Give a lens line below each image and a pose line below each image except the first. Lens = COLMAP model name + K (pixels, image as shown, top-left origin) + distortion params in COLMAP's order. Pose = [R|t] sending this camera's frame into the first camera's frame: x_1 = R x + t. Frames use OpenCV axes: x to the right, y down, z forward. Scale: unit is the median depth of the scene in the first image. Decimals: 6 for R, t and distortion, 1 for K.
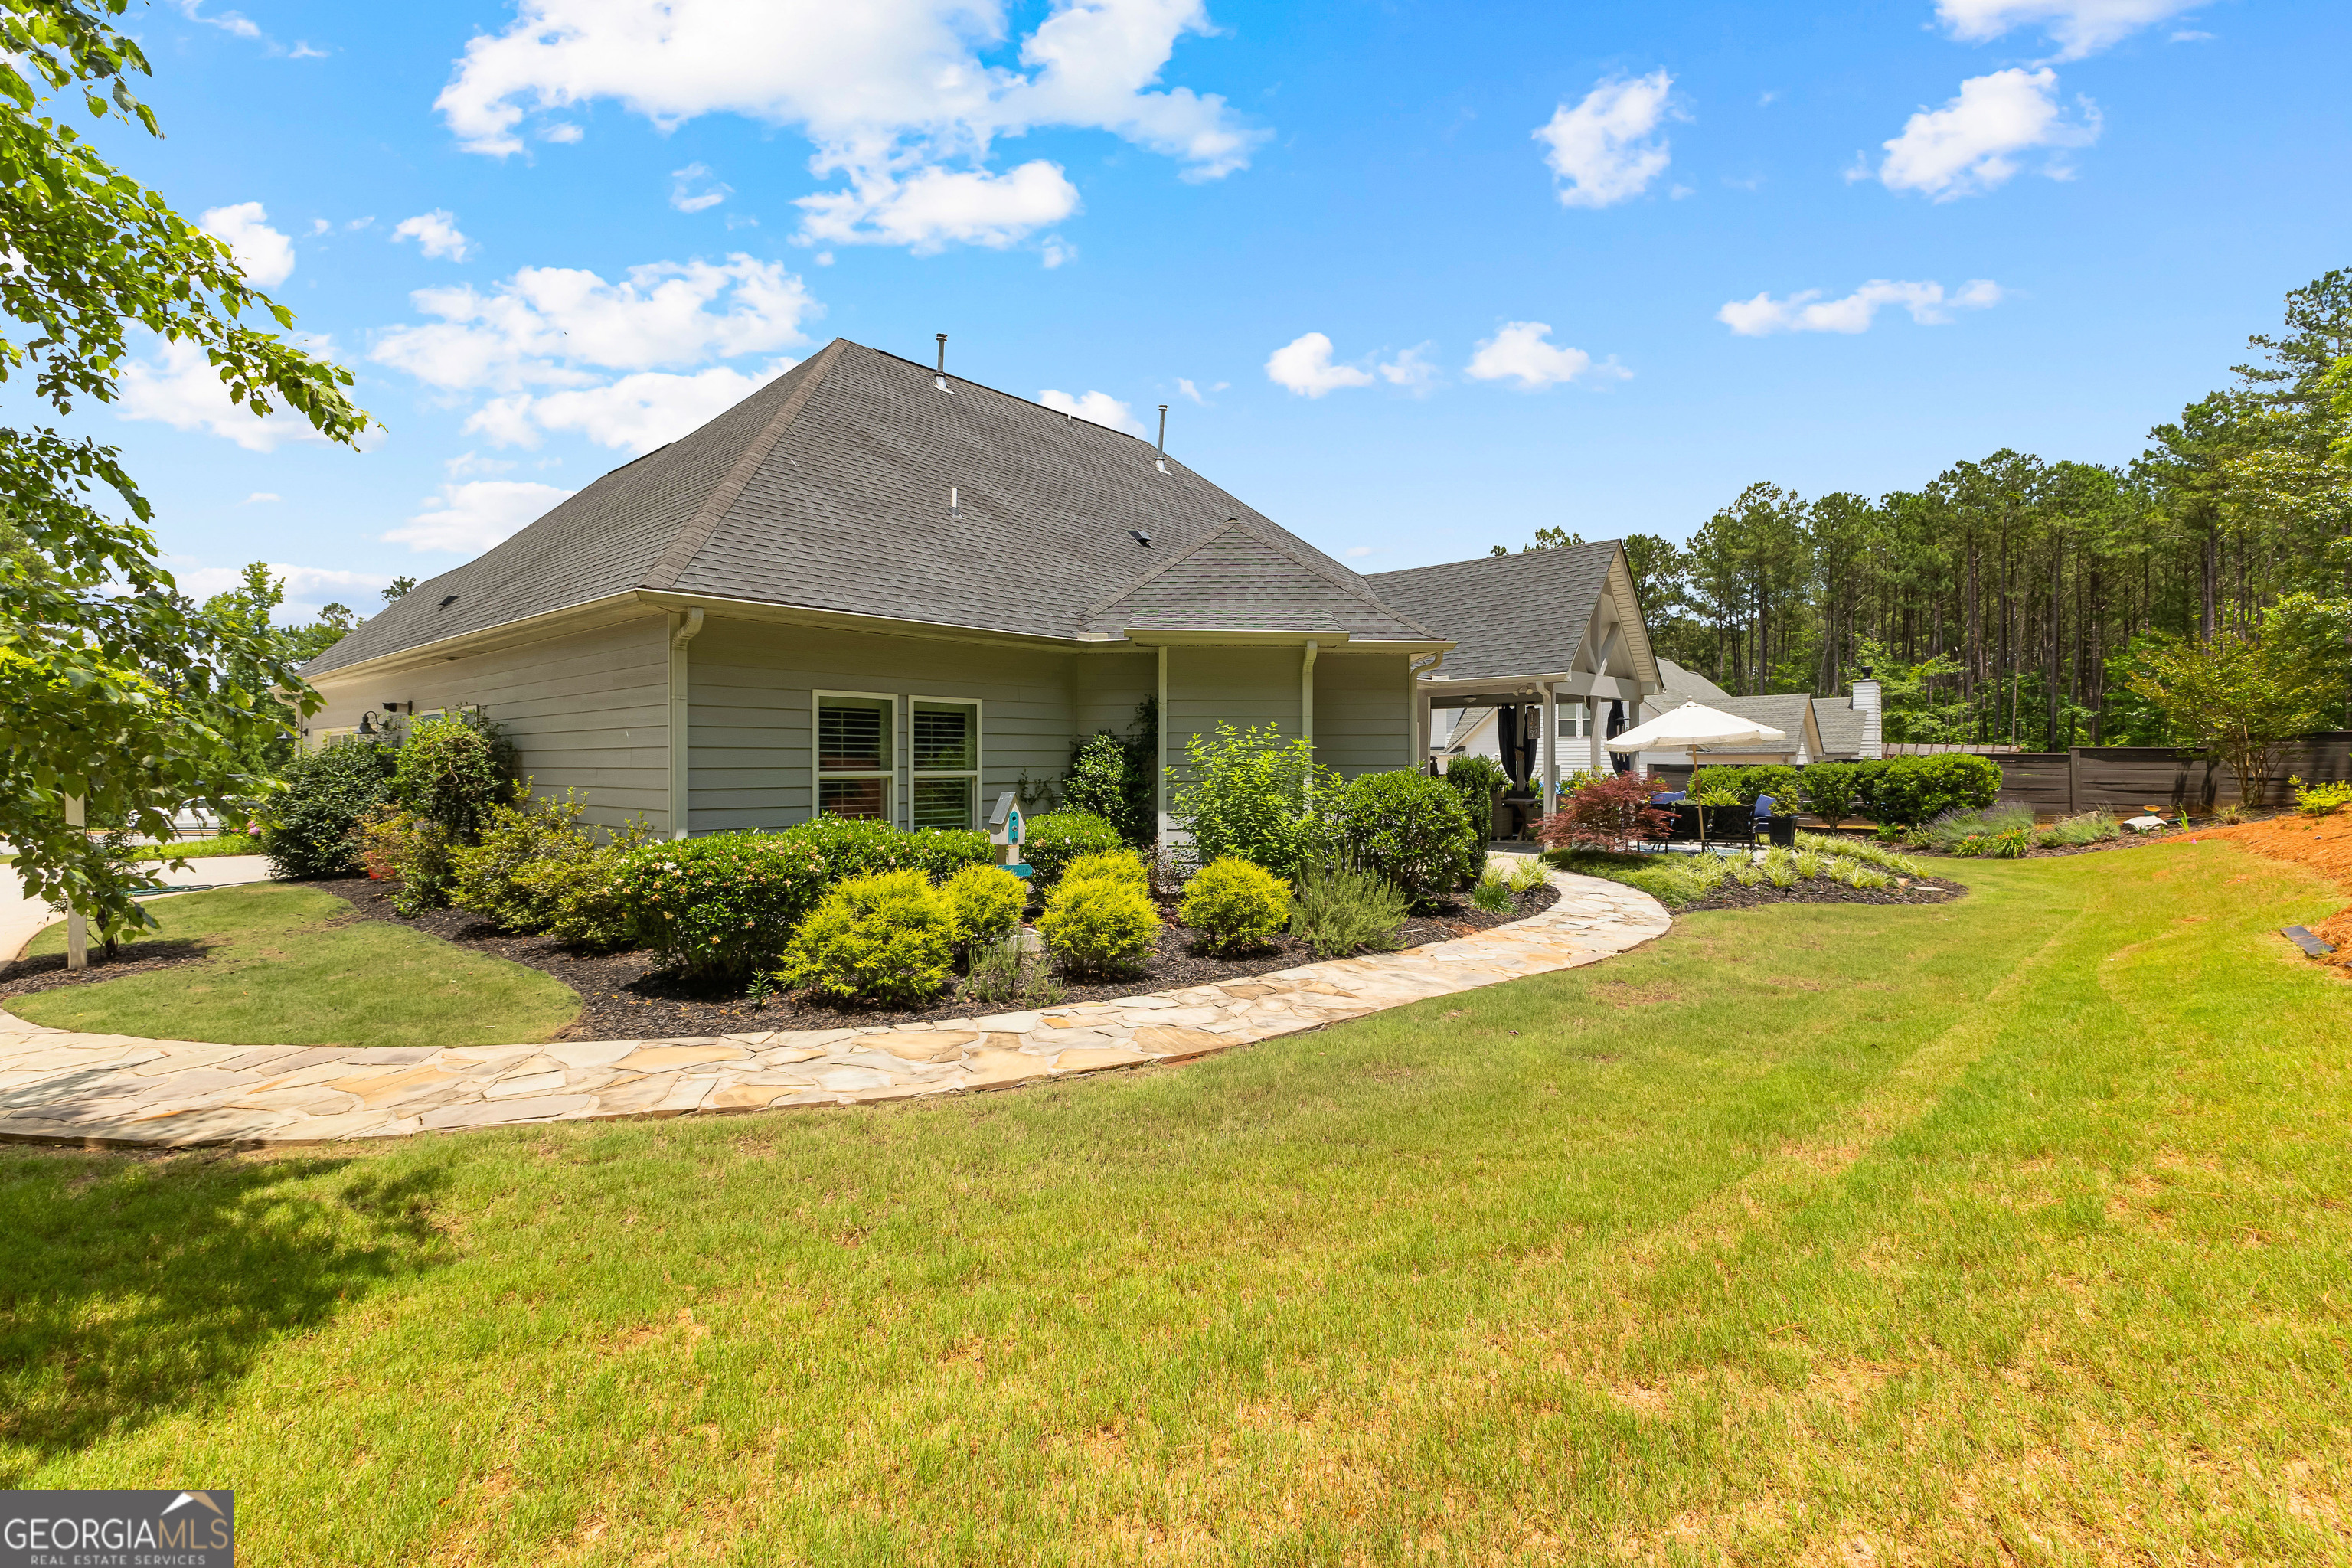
lens RADIAL K [[1021.2, 0, 1180.4], [0, 1021.2, 757.0], [0, 0, 1]] dist [0.025040, -0.010085]
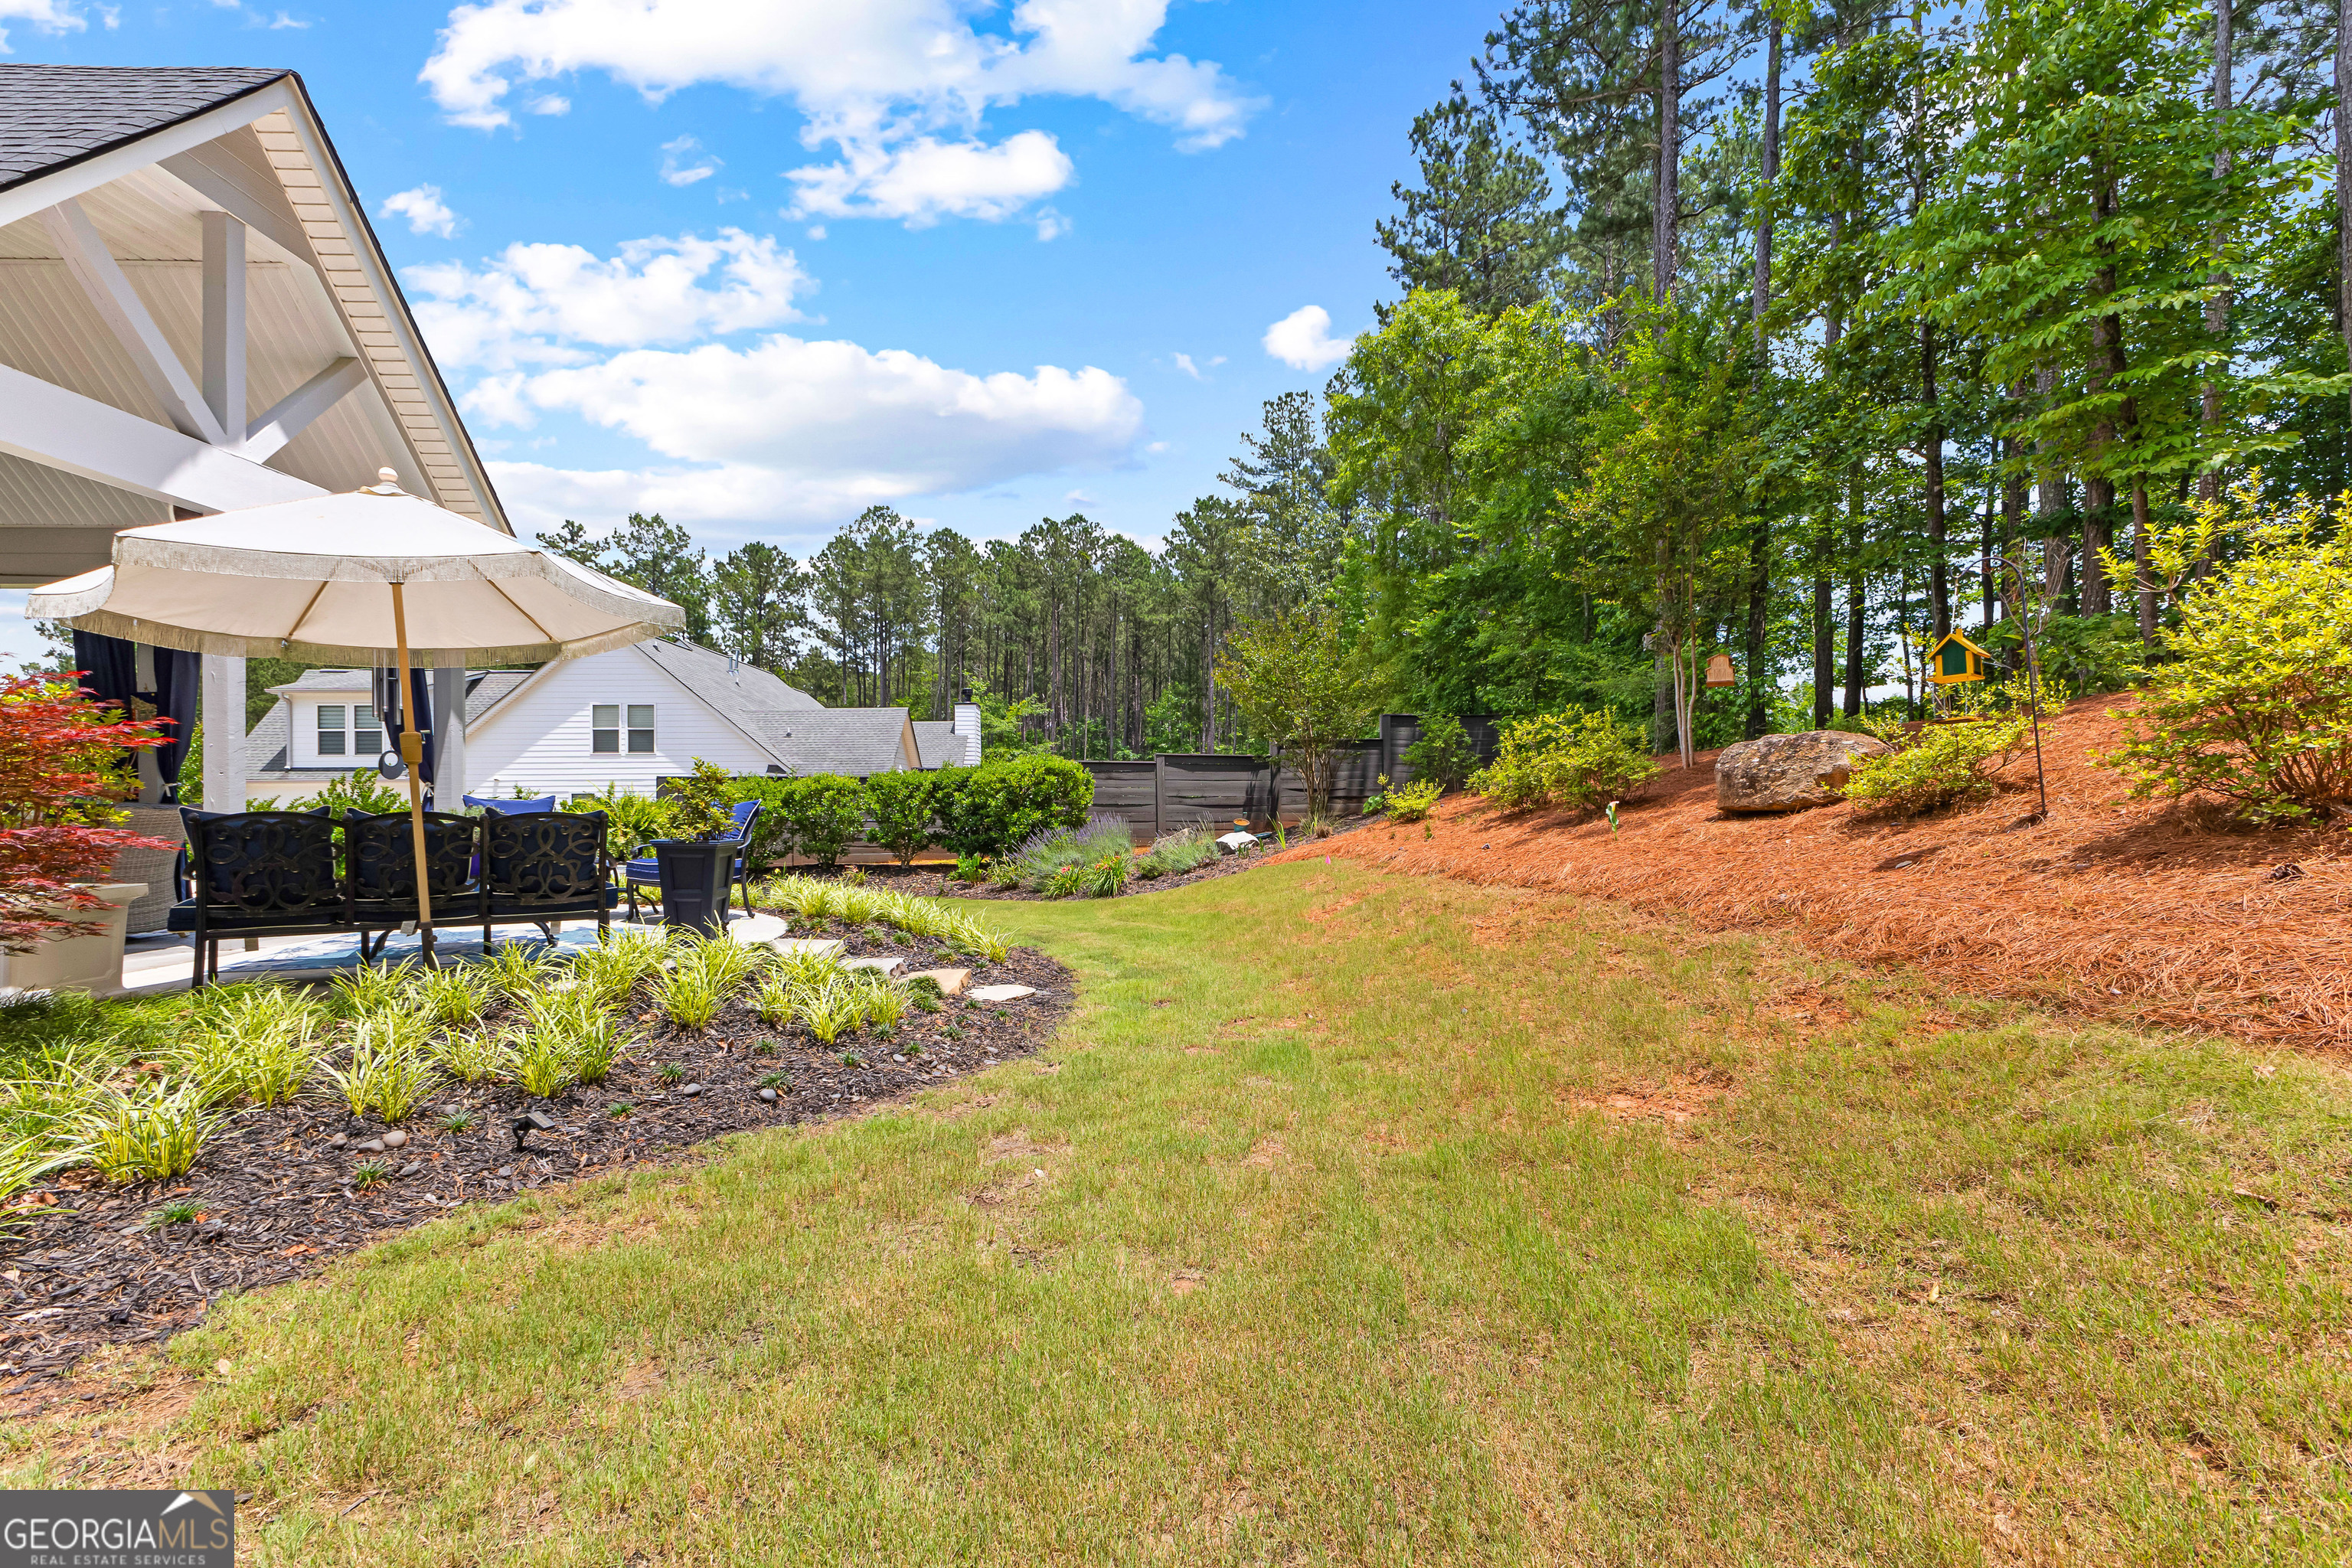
lens RADIAL K [[1021.2, 0, 1180.4], [0, 1021.2, 757.0], [0, 0, 1]] dist [0.025040, -0.010085]
pose [[0.711588, 0.028723, 0.702009, 0.134216], [0.004213, 0.998972, -0.045143, 0.013503], [-0.702584, 0.035080, 0.710735, 0.181285]]
